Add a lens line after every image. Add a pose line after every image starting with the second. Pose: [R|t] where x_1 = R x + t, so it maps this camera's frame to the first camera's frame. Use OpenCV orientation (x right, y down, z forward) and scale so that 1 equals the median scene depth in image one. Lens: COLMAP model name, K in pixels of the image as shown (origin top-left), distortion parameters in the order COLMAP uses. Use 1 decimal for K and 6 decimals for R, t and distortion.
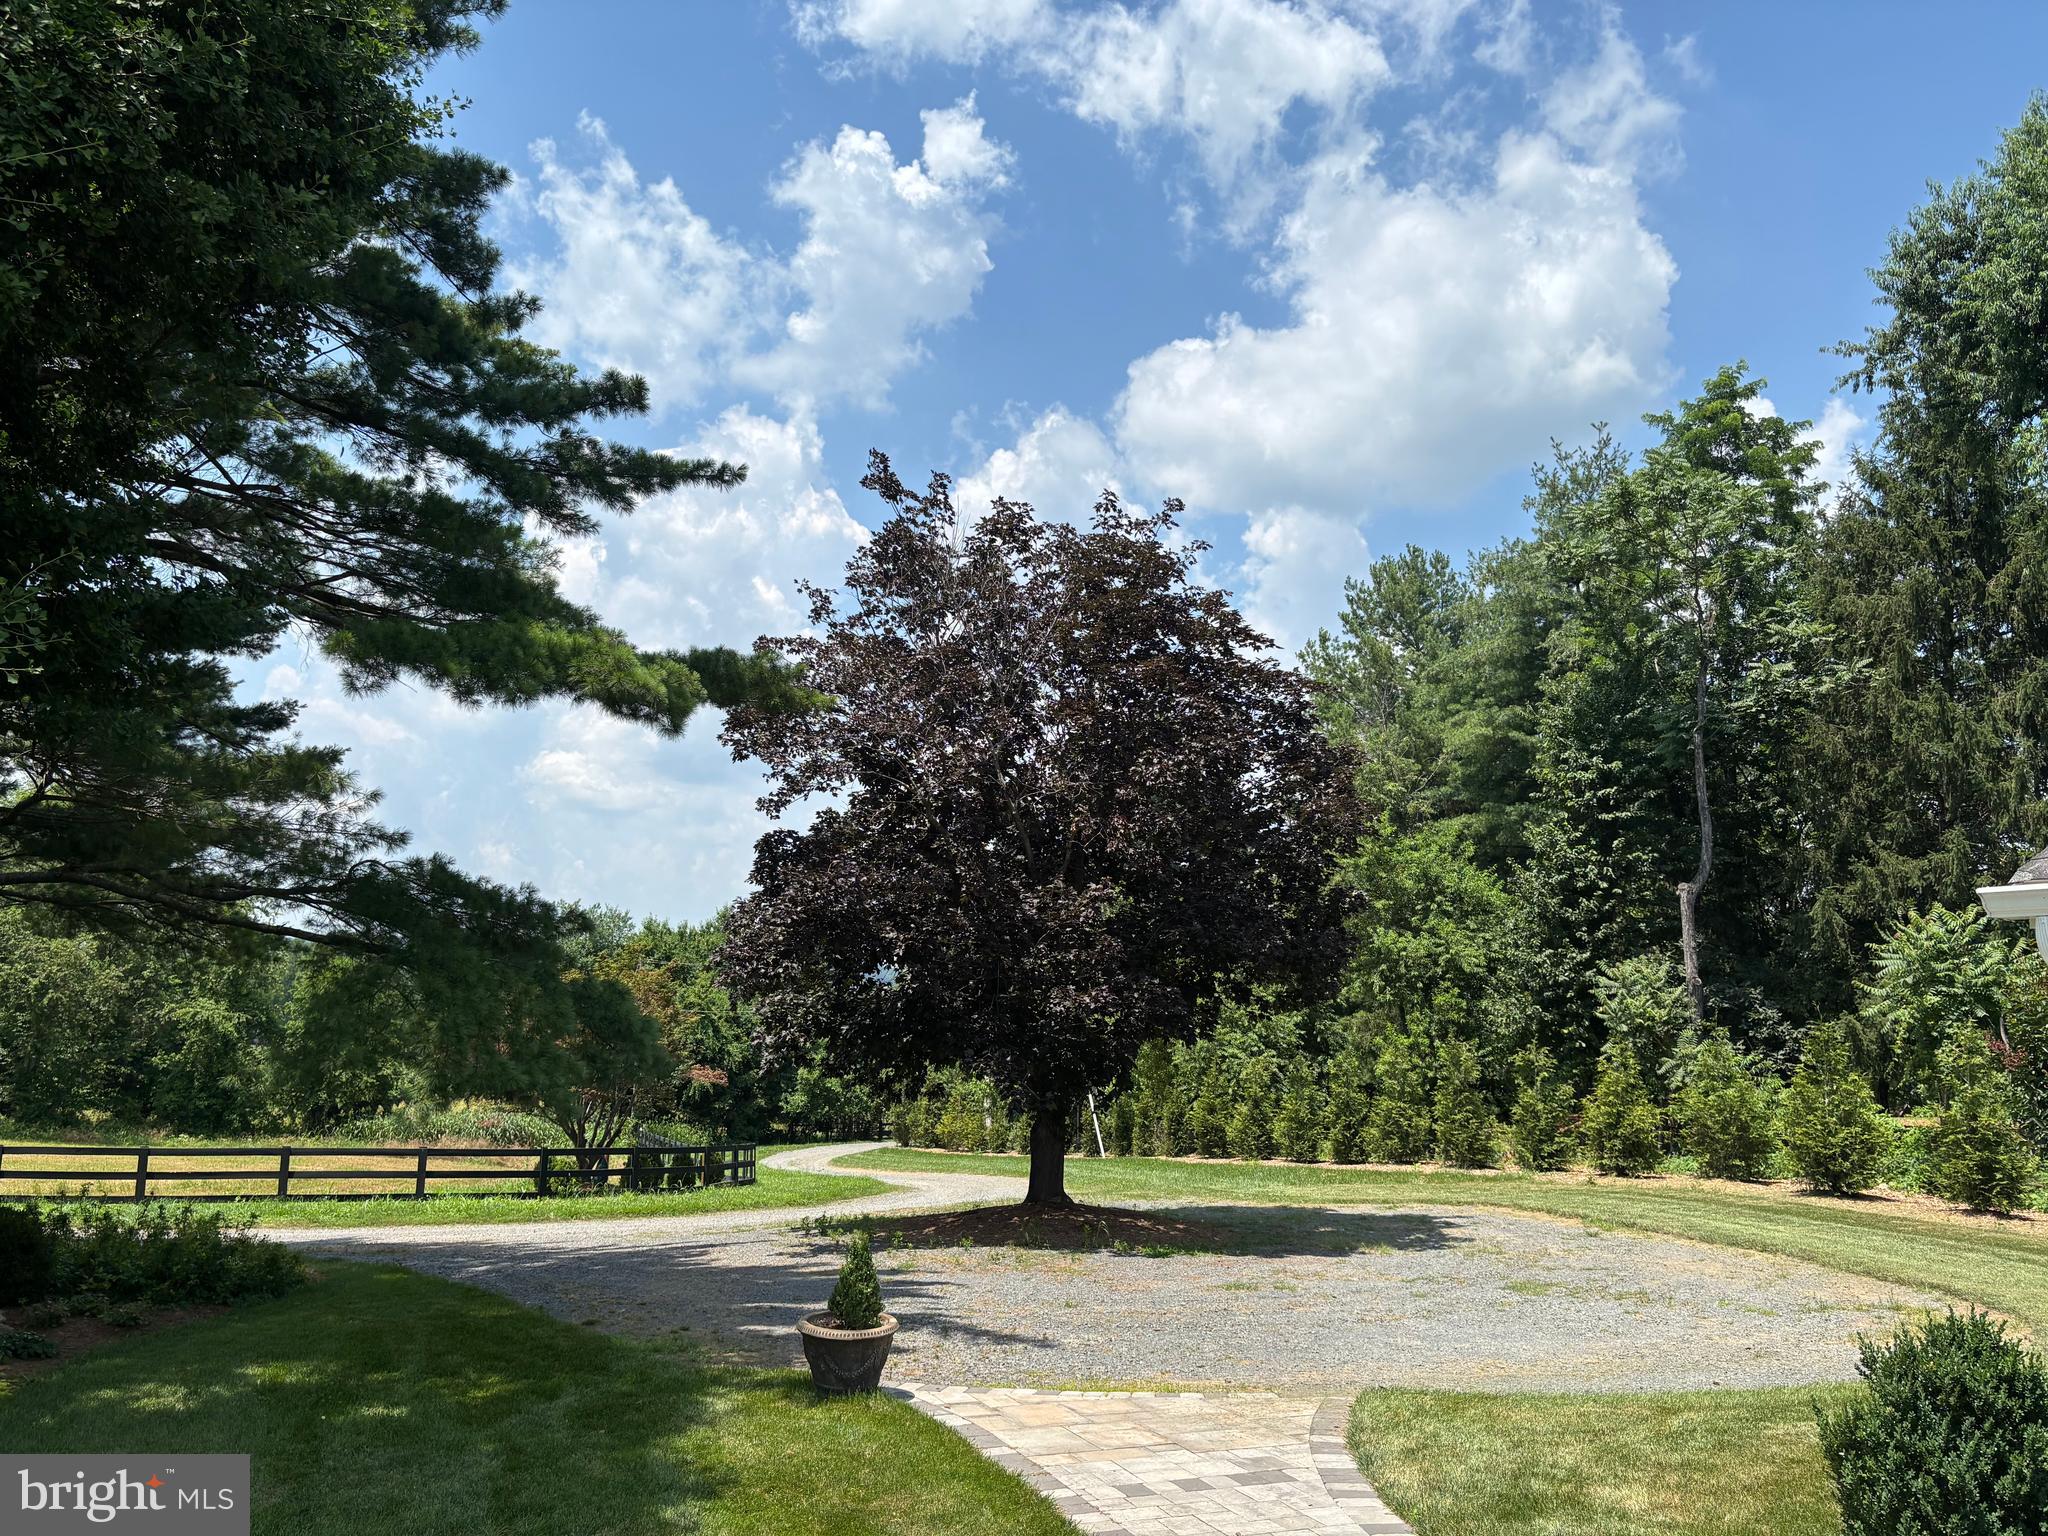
lens RADIAL K [[1546.9, 0, 1025.1], [0, 1546.9, 771.1], [0, 0, 1]] dist [0.058474, -0.061361]
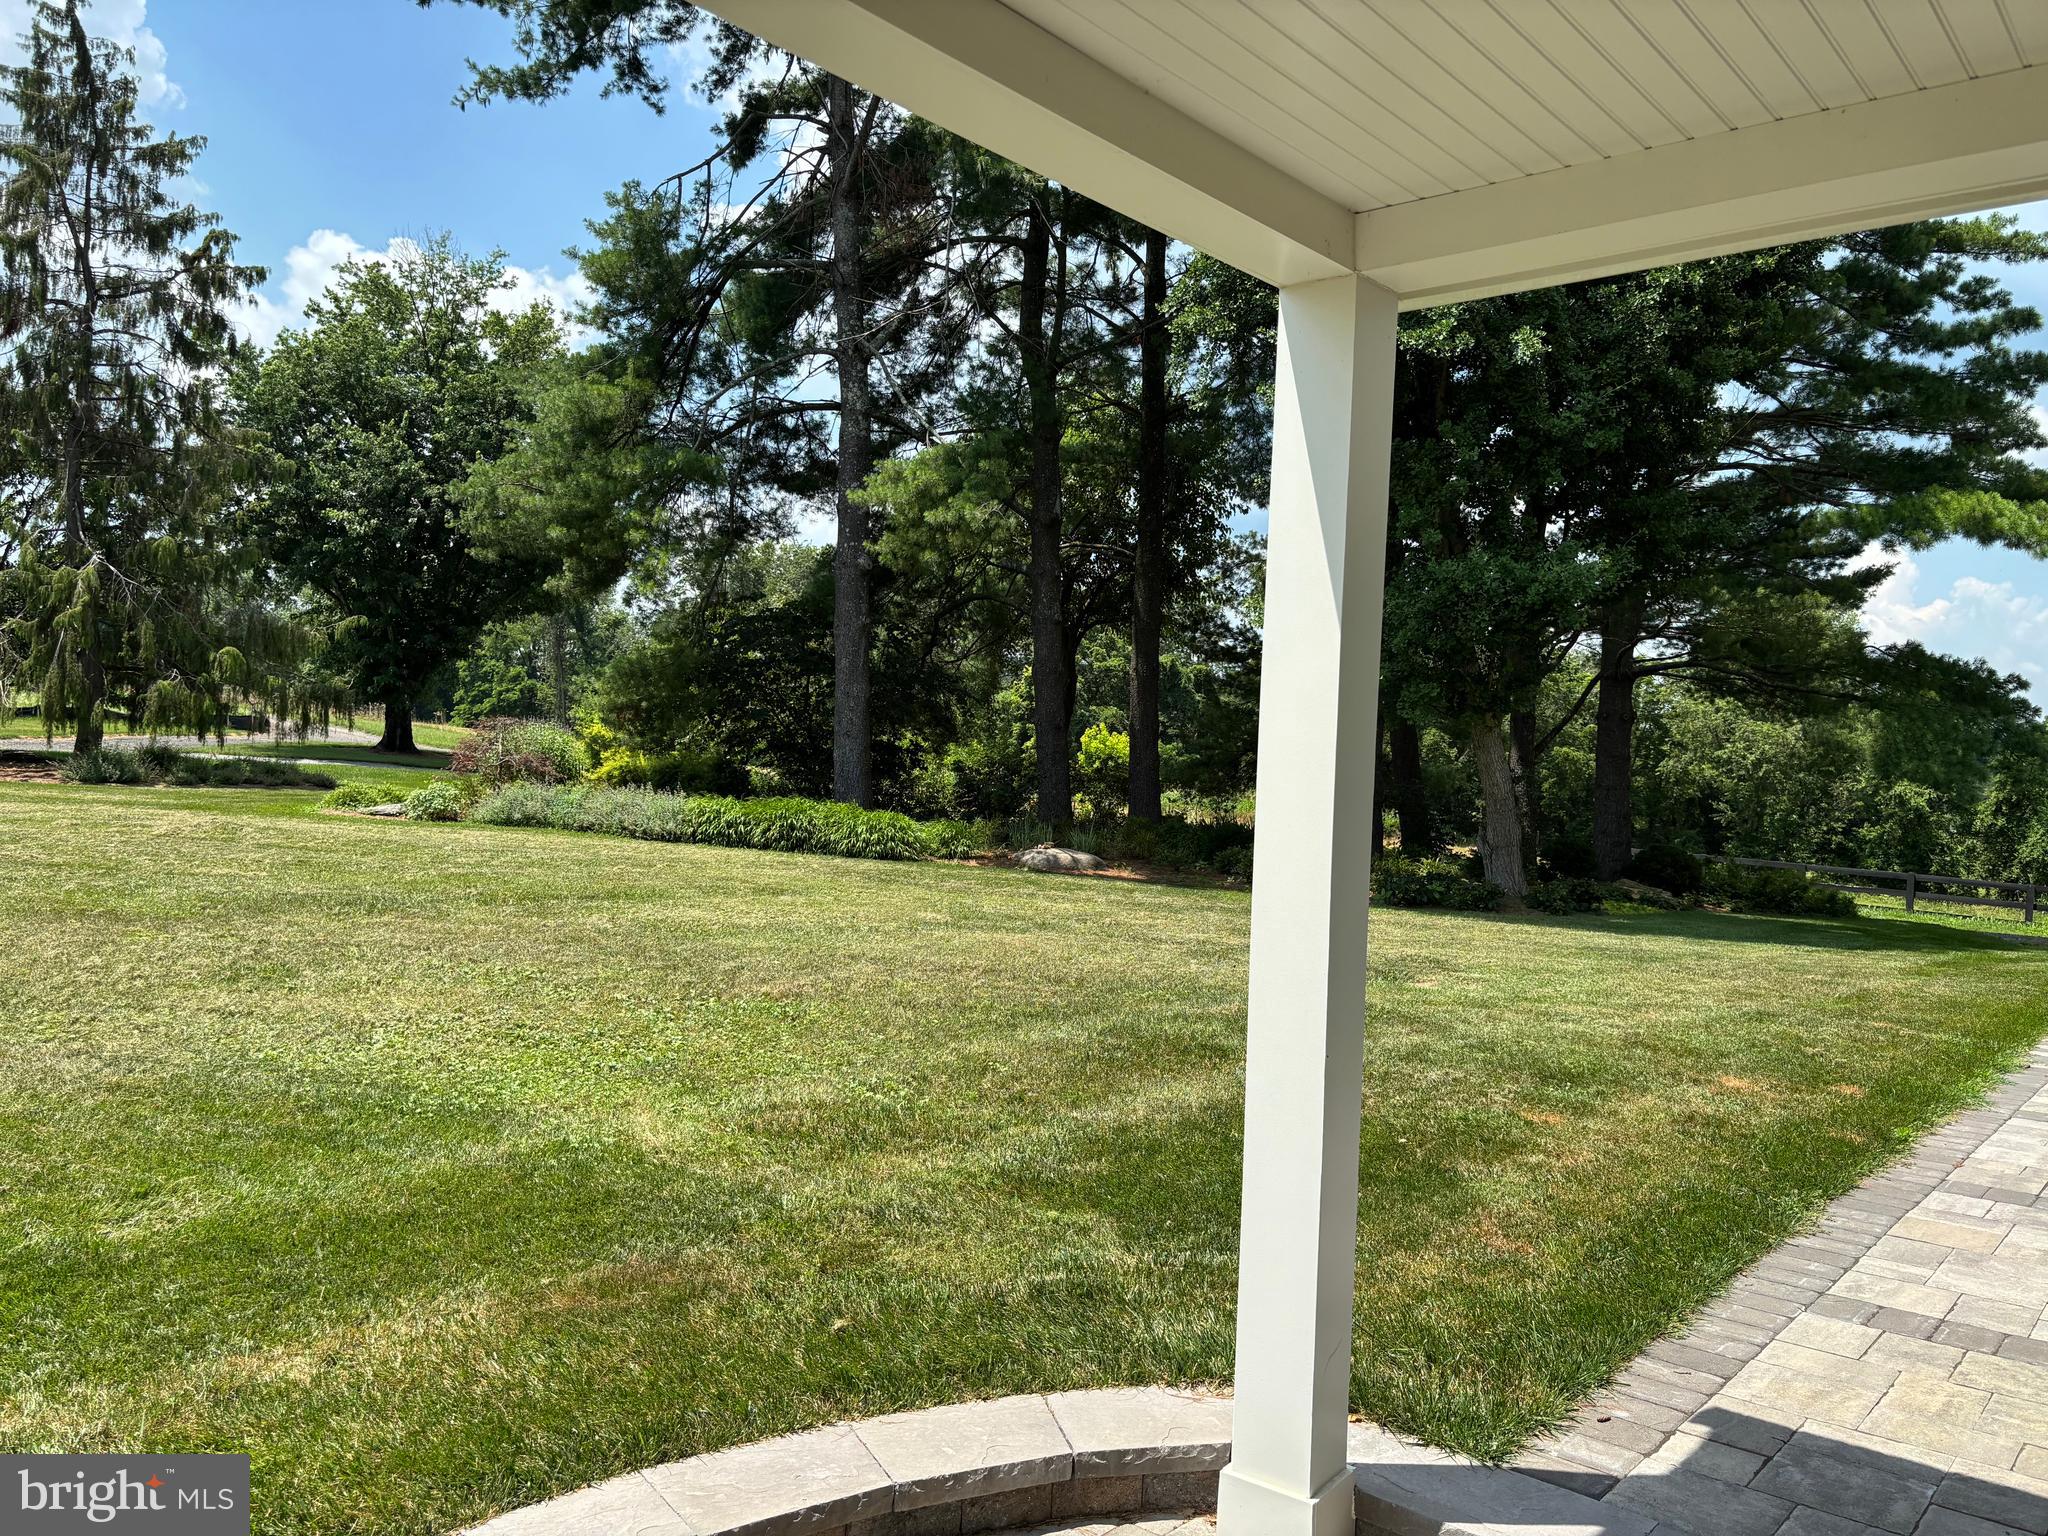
lens RADIAL K [[1546.9, 0, 1020.3], [0, 1546.9, 769.6], [0, 0, 1]] dist [0.058474, -0.061361]
pose [[0.529960, 0.017291, -0.847846, 0.312357], [0.092997, 0.992577, 0.078372, -0.015852], [0.842908, -0.120382, 0.524418, -0.381640]]
